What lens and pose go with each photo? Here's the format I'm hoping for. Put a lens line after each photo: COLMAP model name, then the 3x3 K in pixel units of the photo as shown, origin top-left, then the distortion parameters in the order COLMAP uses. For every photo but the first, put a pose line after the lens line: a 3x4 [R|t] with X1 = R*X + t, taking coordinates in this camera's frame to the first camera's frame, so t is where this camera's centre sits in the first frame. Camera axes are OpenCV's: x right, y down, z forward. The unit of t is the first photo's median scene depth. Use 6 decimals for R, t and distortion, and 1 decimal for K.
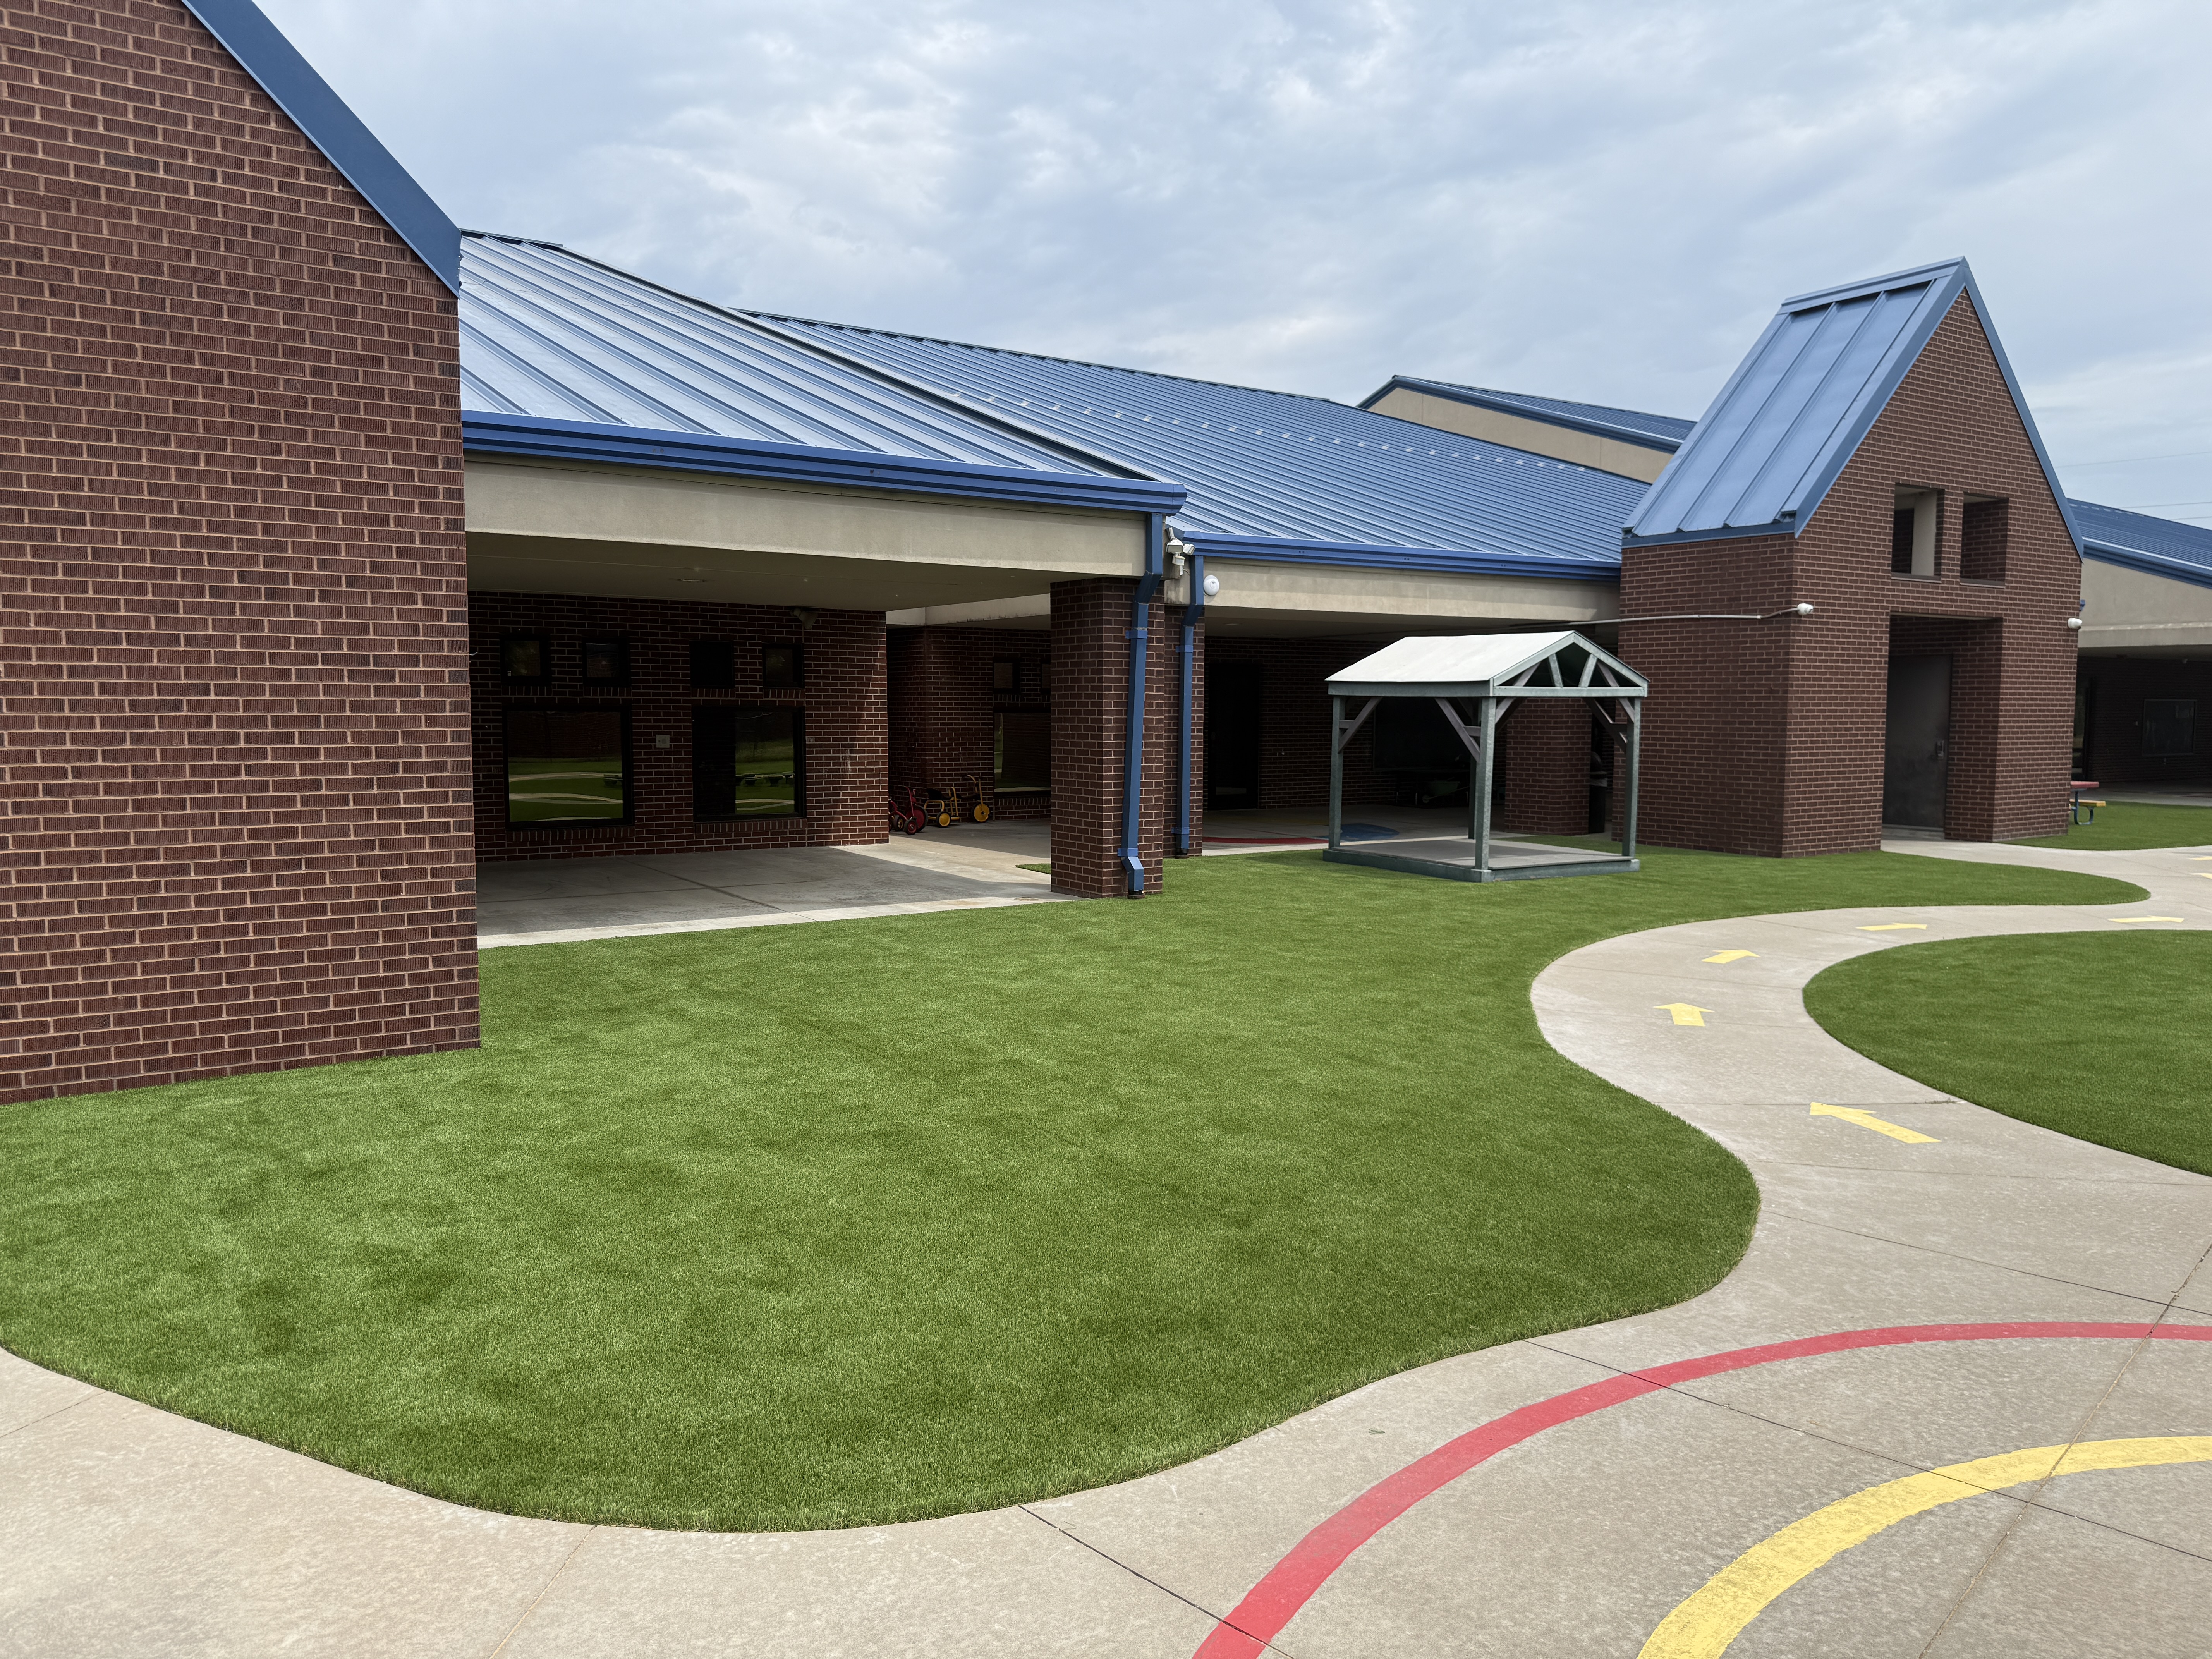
lens RADIAL K [[1548.5, 0, 1106.0], [0, 1548.5, 829.5], [0, 0, 1]] dist [0.089014, -0.101573]
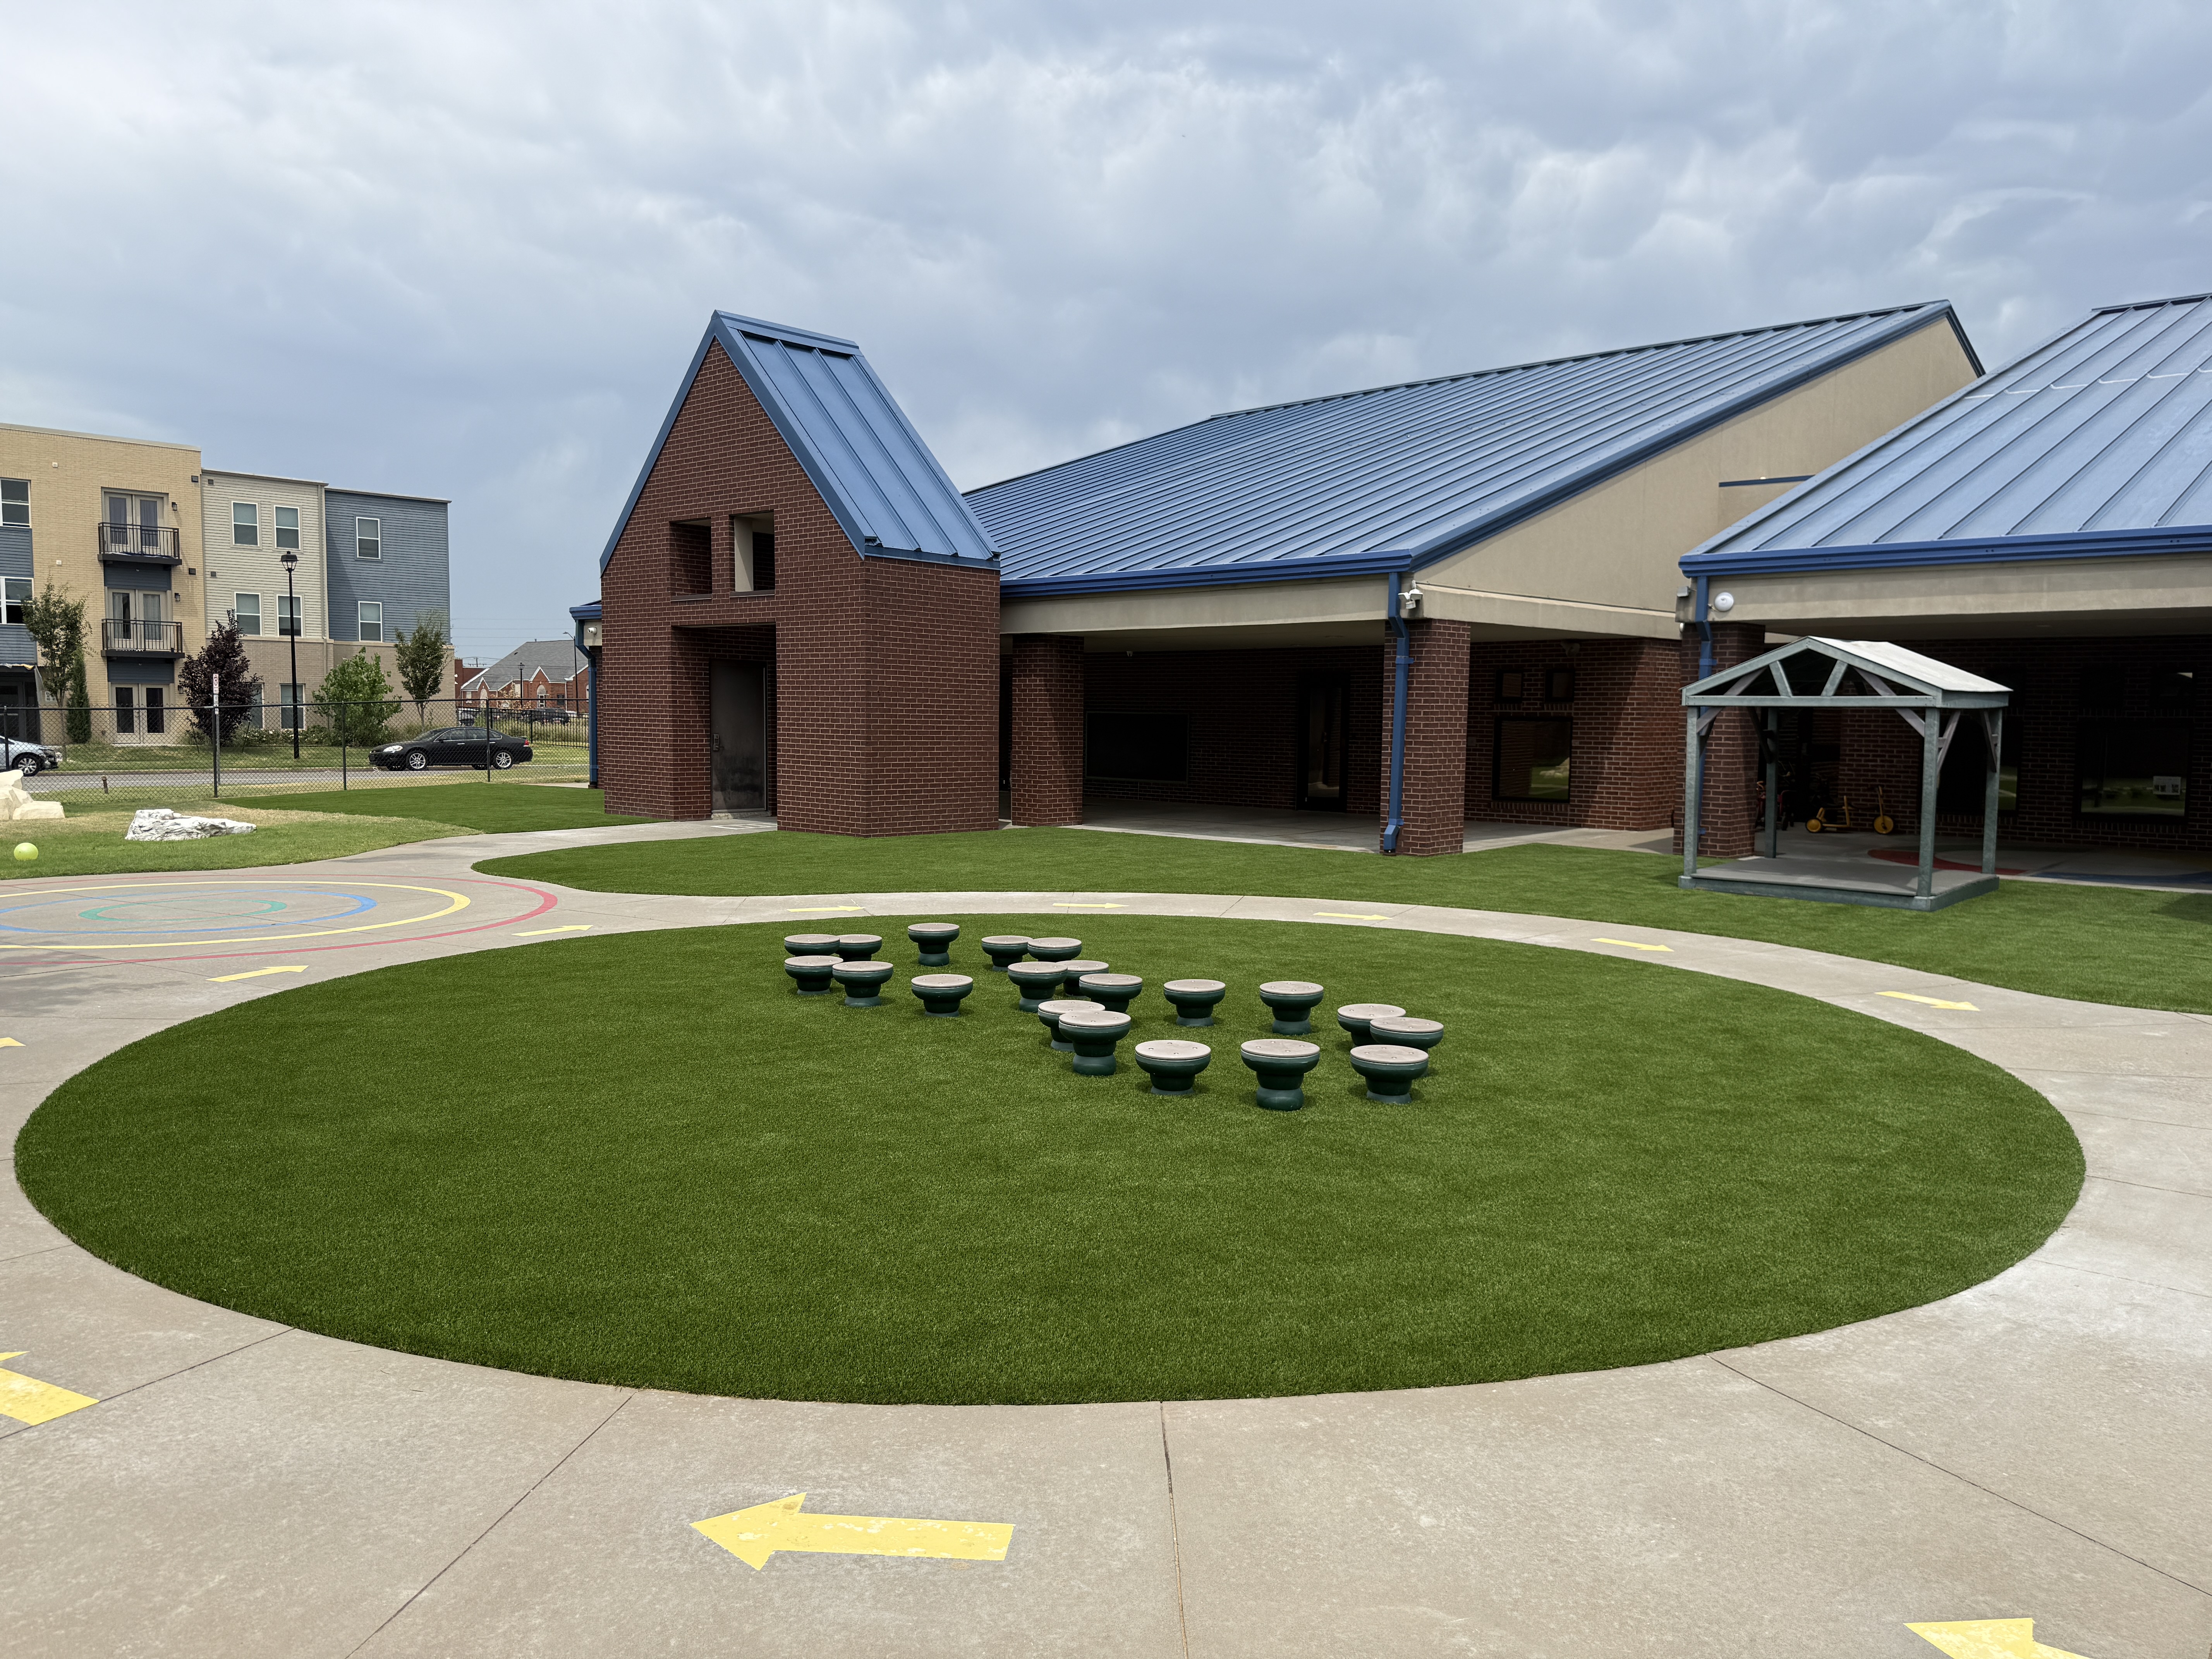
lens RADIAL K [[1548.5, 0, 1106.0], [0, 1548.5, 829.5], [0, 0, 1]] dist [0.089014, -0.101573]
pose [[0.218655, 0.073794, -0.973008, 1.087207], [-0.085661, 0.994738, 0.056192, -0.028980], [0.972035, 0.071062, 0.223826, 0.384923]]
